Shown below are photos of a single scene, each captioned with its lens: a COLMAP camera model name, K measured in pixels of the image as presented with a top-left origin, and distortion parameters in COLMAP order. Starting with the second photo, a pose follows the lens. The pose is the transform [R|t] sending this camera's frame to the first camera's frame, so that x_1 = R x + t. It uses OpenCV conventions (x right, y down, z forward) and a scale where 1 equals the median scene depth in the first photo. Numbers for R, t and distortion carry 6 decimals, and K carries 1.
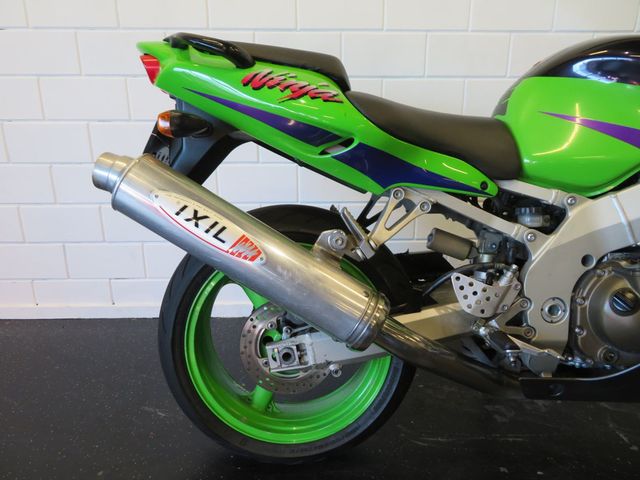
lens RADIAL K [[457.8, 0, 320.0], [0, 457.8, 240.0], [0, 0, 1]] dist [0.011125, 0.001396]
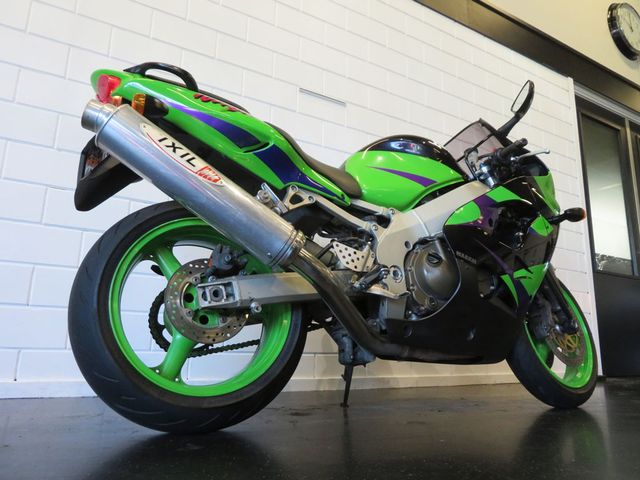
lens RADIAL K [[457.8, 0, 320.0], [0, 457.8, 240.0], [0, 0, 1]] dist [0.011125, 0.001396]
pose [[0.891459, 0.116291, 0.437924, -0.371143], [0.112872, 0.879038, -0.463198, 0.718754], [-0.438817, 0.462352, 0.770500, -0.081151]]
